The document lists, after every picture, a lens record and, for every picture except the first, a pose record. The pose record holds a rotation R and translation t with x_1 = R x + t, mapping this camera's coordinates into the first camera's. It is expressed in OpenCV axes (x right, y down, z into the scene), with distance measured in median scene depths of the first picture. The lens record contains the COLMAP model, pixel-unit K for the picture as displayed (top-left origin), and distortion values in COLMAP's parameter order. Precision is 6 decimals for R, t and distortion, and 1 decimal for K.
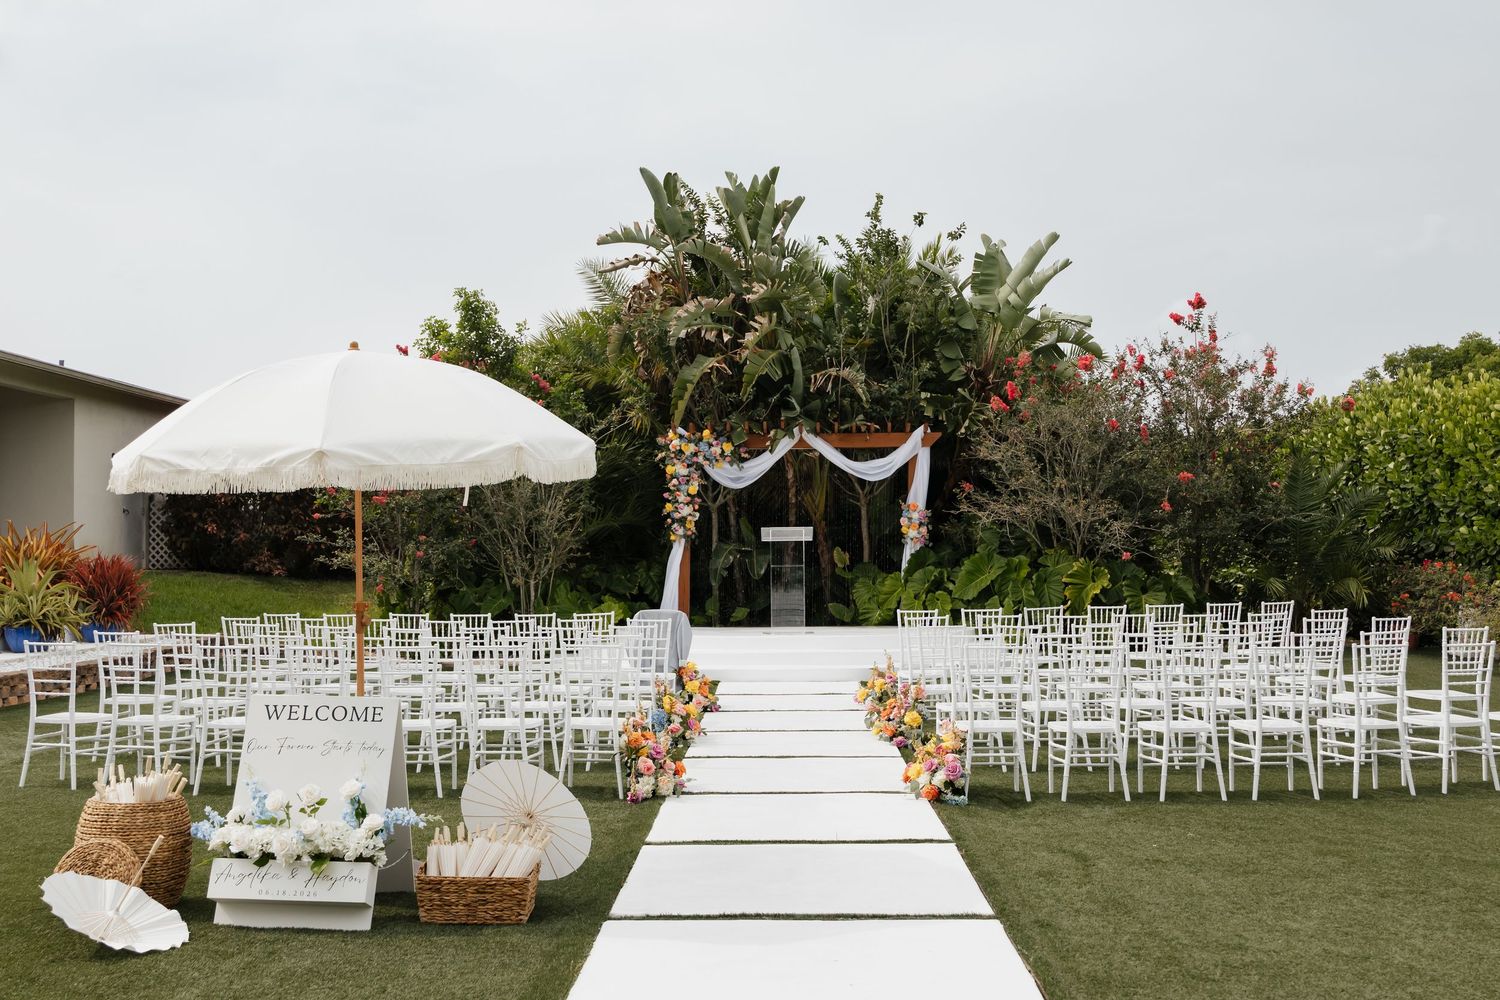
lens RADIAL K [[1646.0, 0, 750.0], [0, 1646.0, 500.0], [0, 0, 1]] dist [0.023956, -0.023173]
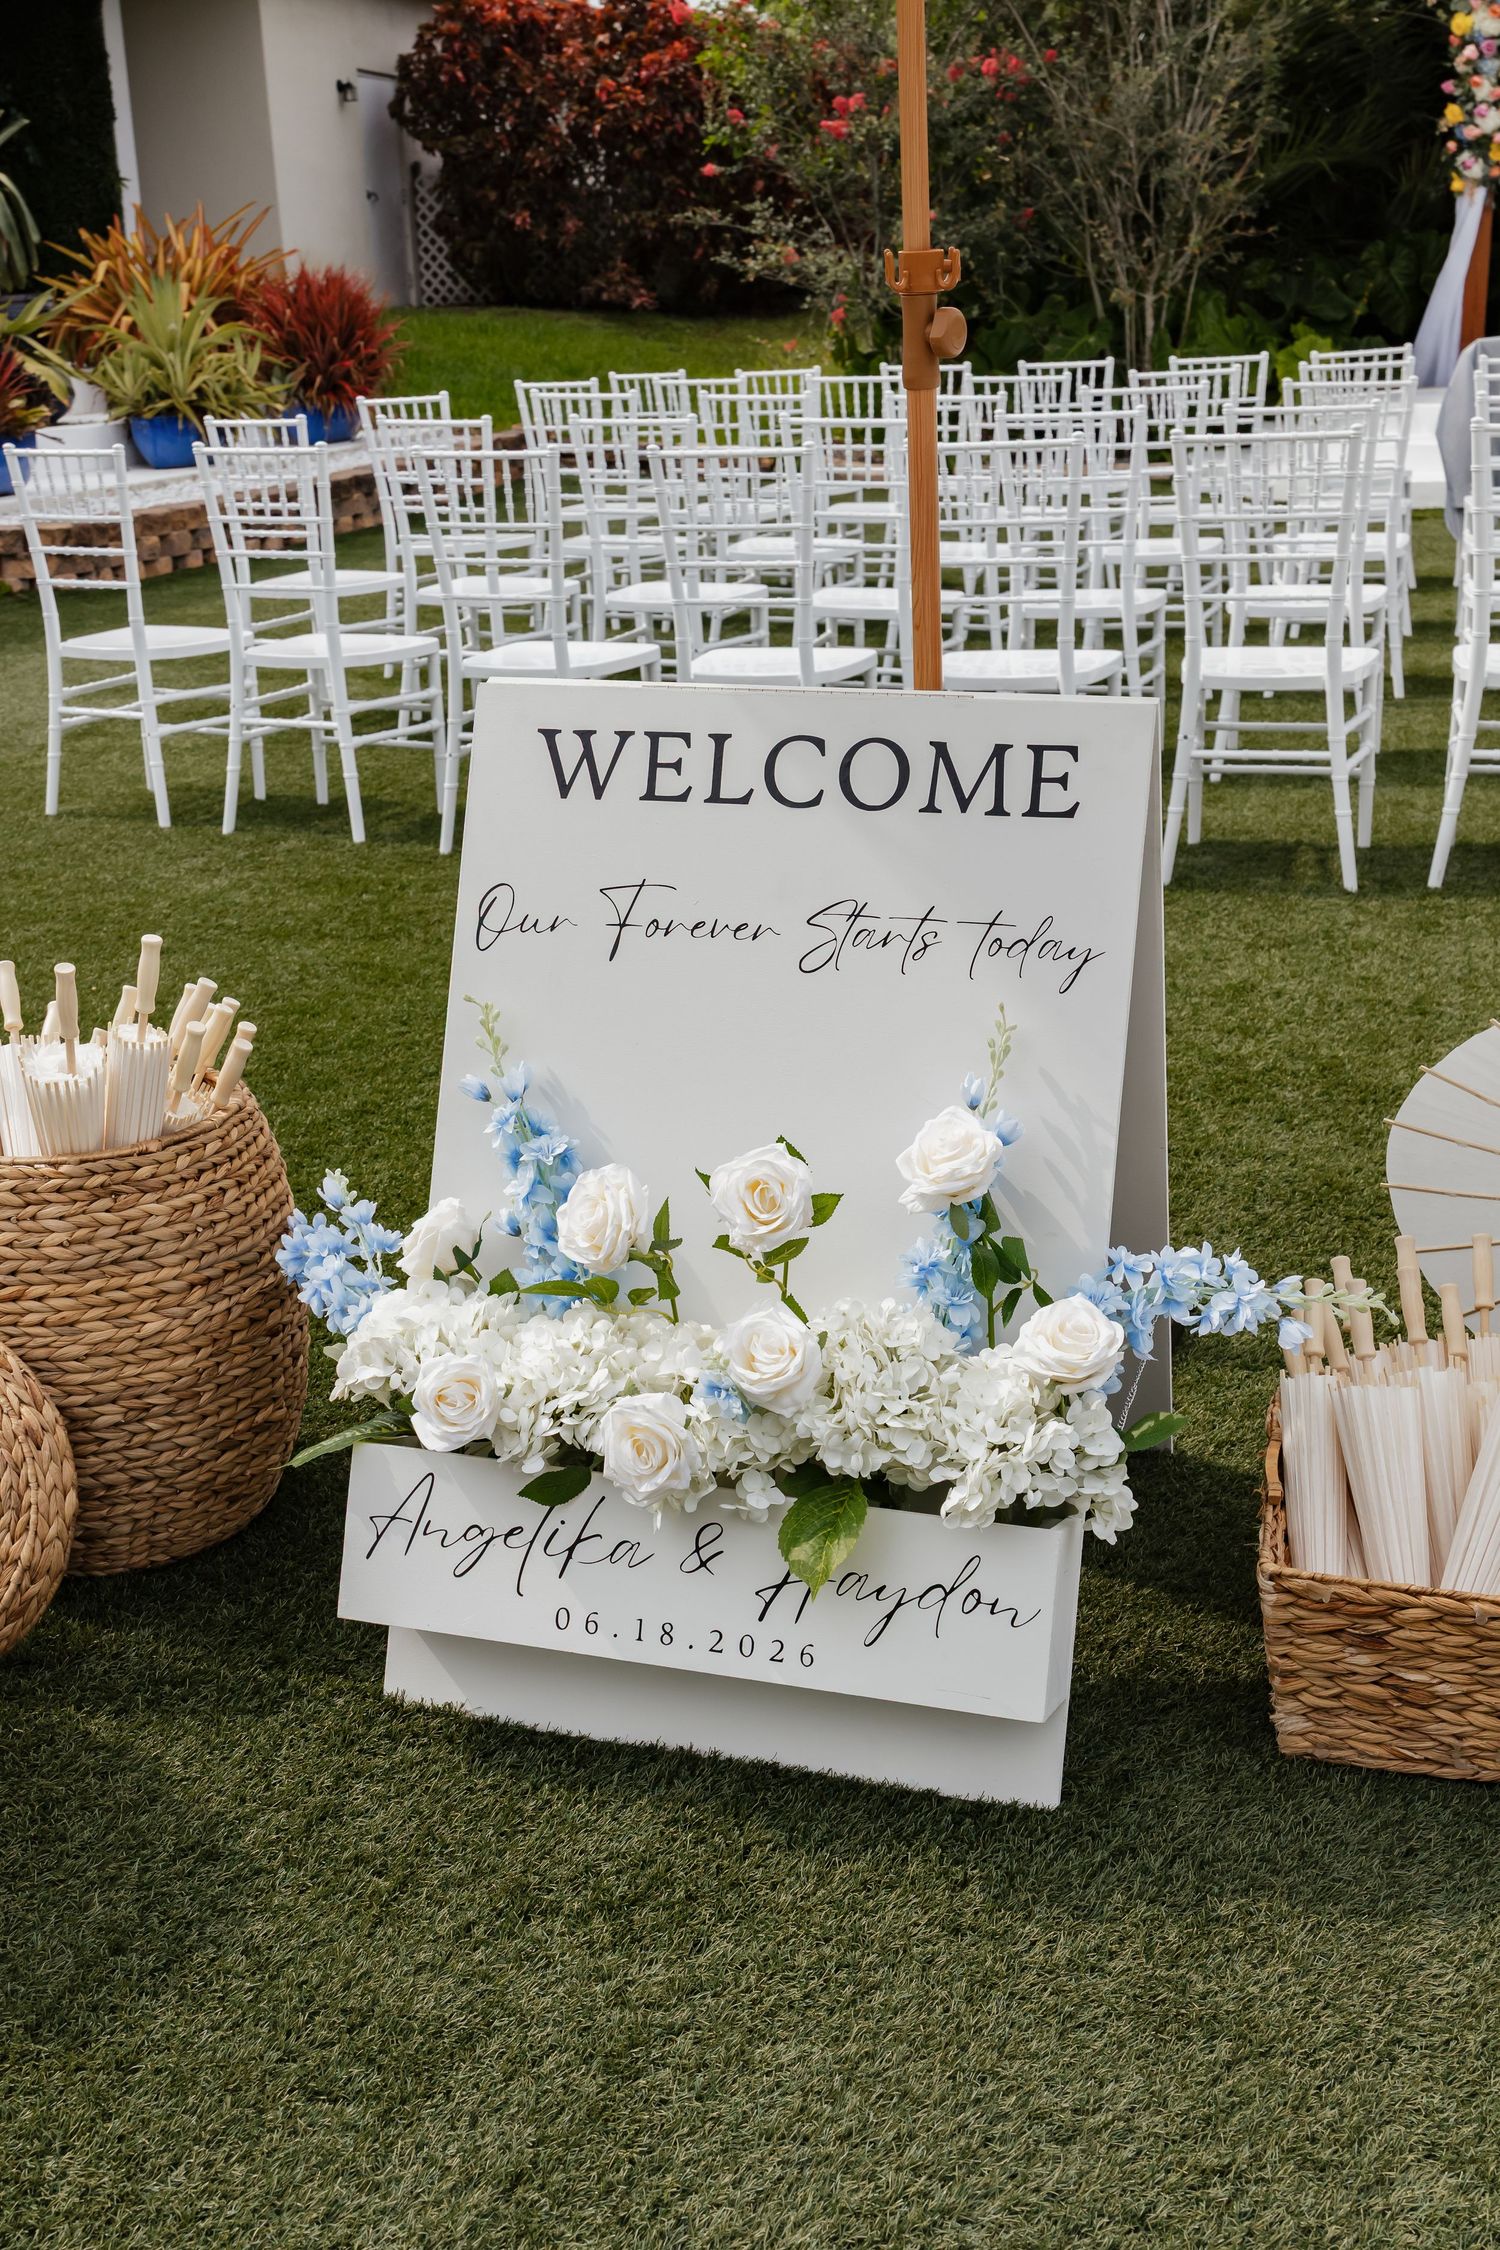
lens RADIAL K [[2469.0, 0, 750.0], [0, 2469.0, 1125.0], [0, 0, 1]] dist [0.023956, -0.023173]
pose [[0.970423, 0.044900, -0.237198, -0.068702], [0.041455, 0.936961, 0.346965, 0.022294], [0.237824, -0.346537, 0.907388, 0.254166]]
